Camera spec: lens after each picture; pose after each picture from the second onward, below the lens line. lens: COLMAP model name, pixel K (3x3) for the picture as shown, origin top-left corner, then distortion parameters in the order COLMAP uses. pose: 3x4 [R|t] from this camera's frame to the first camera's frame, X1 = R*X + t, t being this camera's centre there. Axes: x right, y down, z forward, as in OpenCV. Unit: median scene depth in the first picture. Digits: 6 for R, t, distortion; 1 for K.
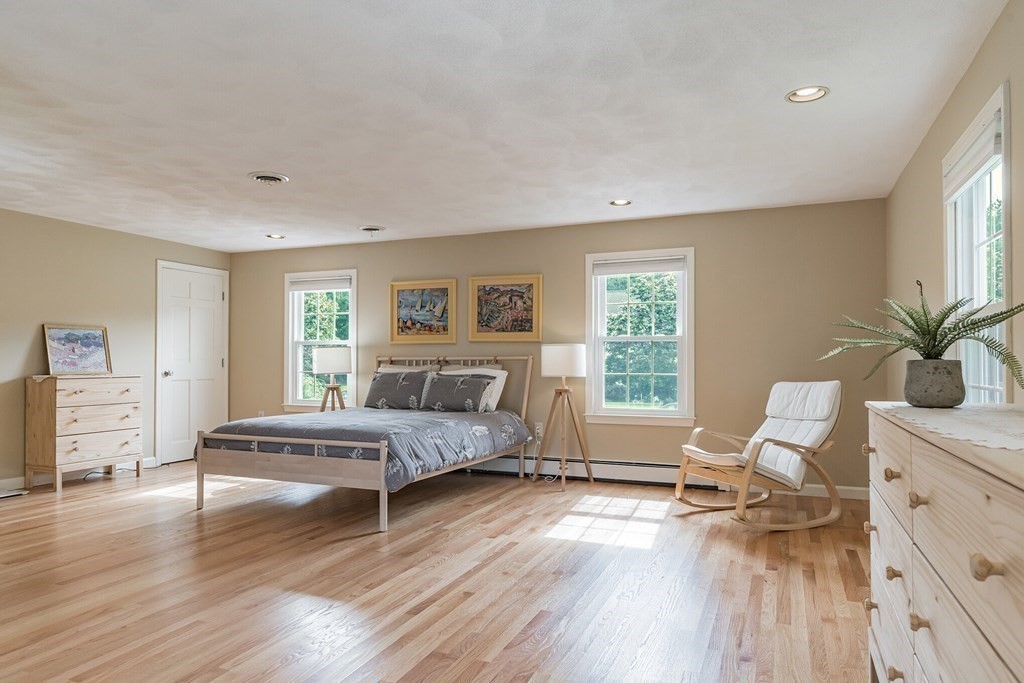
lens RADIAL K [[643.9, 0, 512.0], [0, 643.9, 341.5], [0, 0, 1]] dist [0.001164, -0.000276]
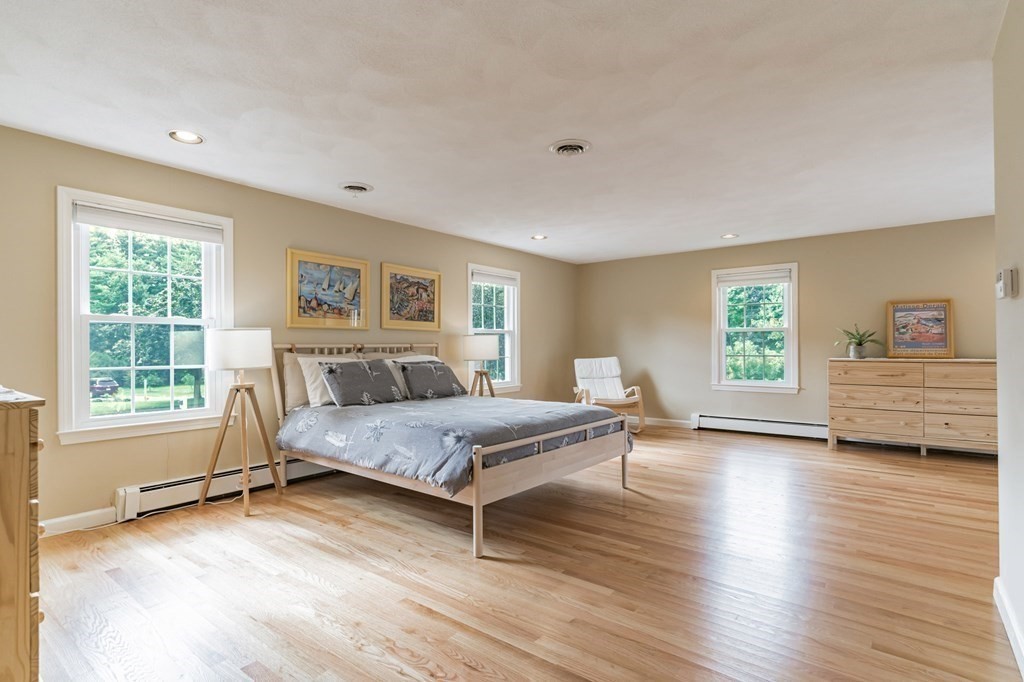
lens RADIAL K [[500.9, 0, 512.0], [0, 500.9, 341.0], [0, 0, 1]] dist [0.000431, 0.000167]
pose [[0.264542, 0.016026, 0.964241, -1.005925], [-0.021535, 0.999711, -0.010707, 0.029121], [-0.964134, -0.017933, 0.264810, 0.827524]]
